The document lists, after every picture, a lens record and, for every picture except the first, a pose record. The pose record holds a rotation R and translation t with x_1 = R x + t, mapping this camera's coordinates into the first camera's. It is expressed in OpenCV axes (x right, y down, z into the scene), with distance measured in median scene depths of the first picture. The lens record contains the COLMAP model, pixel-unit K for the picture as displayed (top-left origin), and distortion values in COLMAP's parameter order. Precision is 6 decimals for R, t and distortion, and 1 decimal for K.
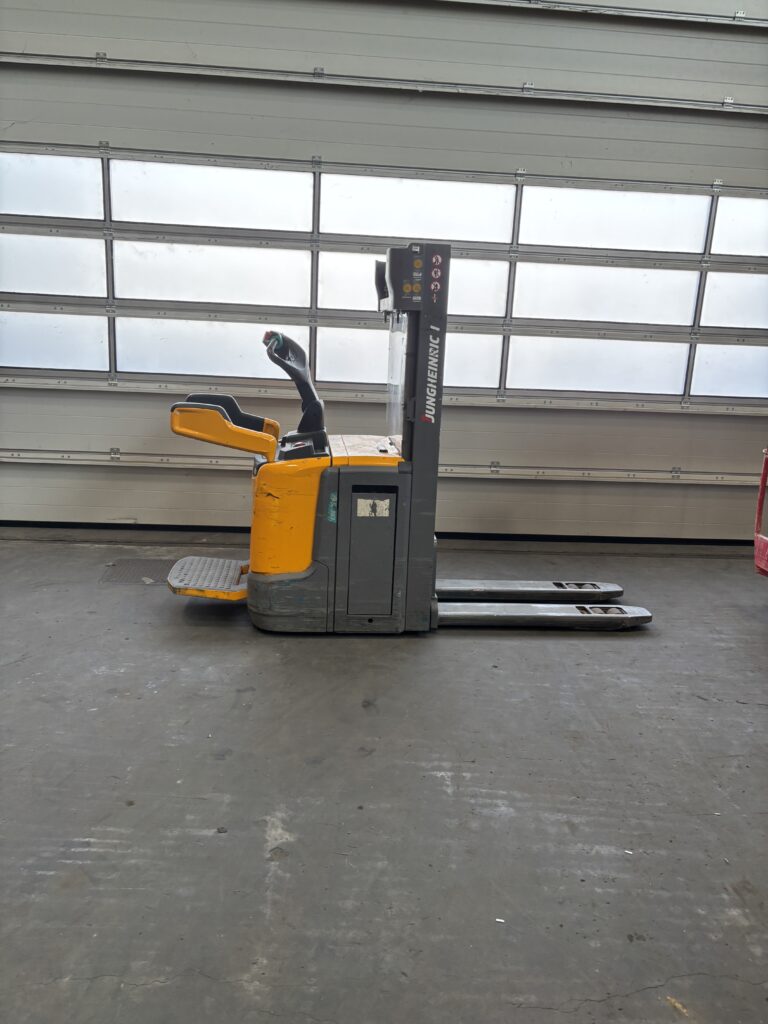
lens RADIAL K [[776.8, 0, 375.4], [0, 776.8, 520.2], [0, 0, 1]] dist [0.040383, -0.047910]
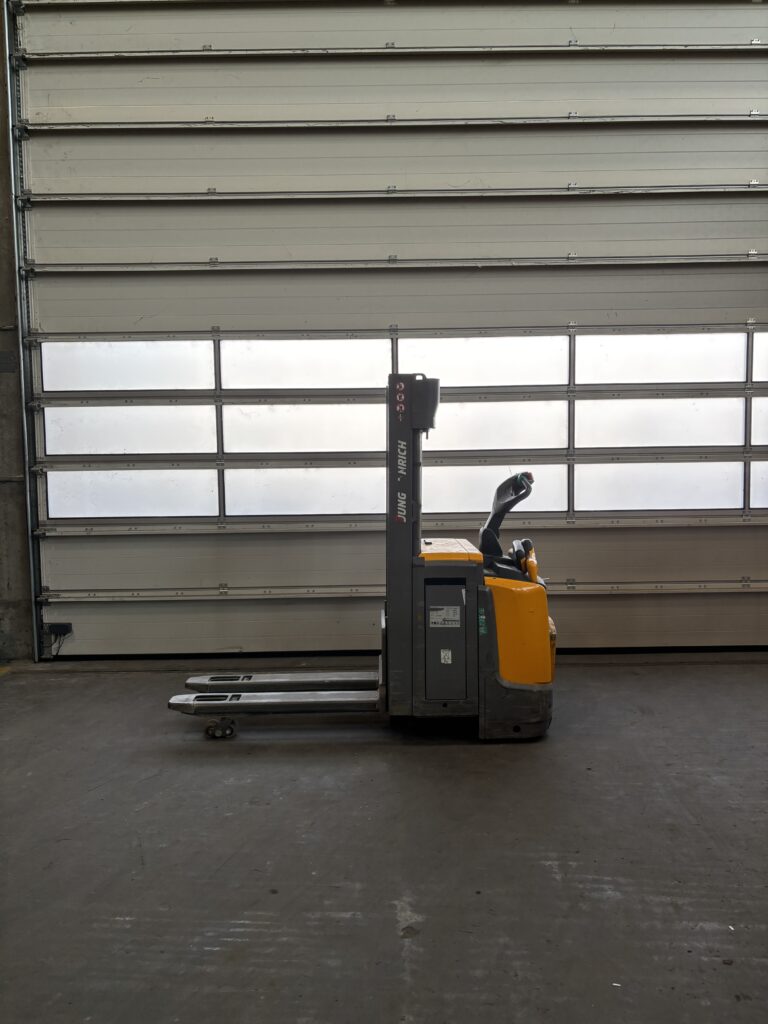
lens RADIAL K [[776.8, 0, 385.3], [0, 776.8, 512.3], [0, 0, 1]] dist [0.040383, -0.047910]
pose [[0.996098, -0.054442, -0.069465, -0.031525], [0.041467, 0.983485, -0.176173, 0.019821], [0.077910, 0.172605, 0.981905, -0.136093]]
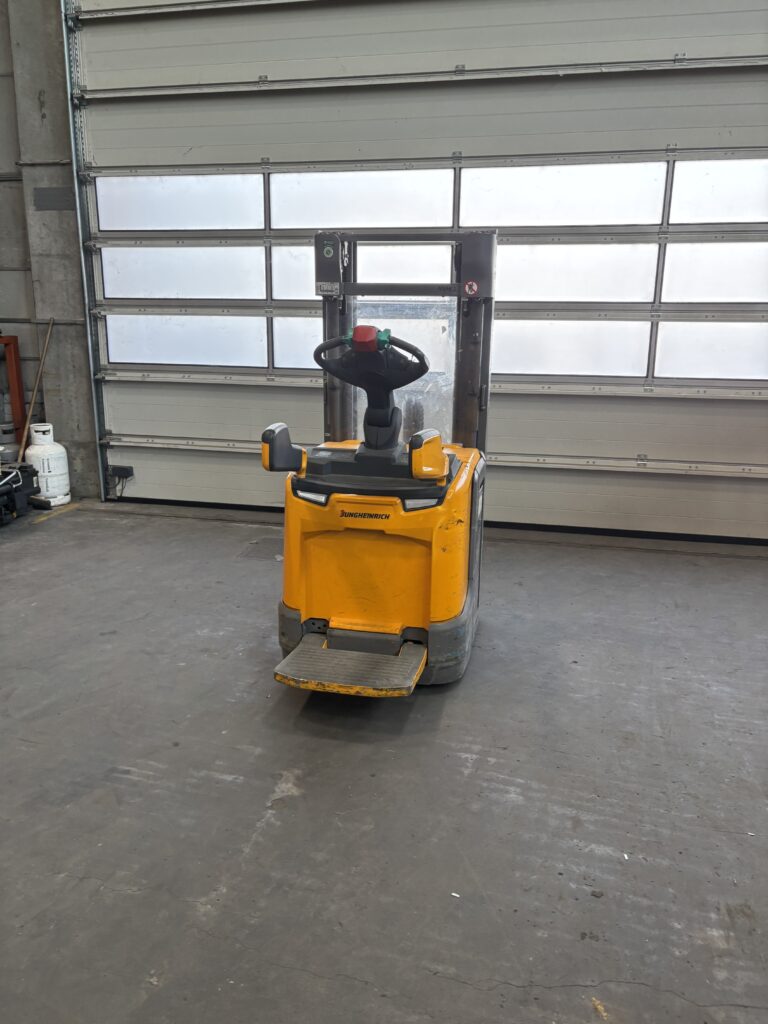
lens RADIAL K [[776.8, 0, 385.3], [0, 776.8, 515.1], [0, 0, 1]] dist [0.040383, -0.047910]
pose [[0.959287, 0.036185, -0.280107, 0.197722], [-0.036894, 0.999315, 0.002741, 0.011509], [0.280014, 0.007705, 0.959965, -0.001241]]
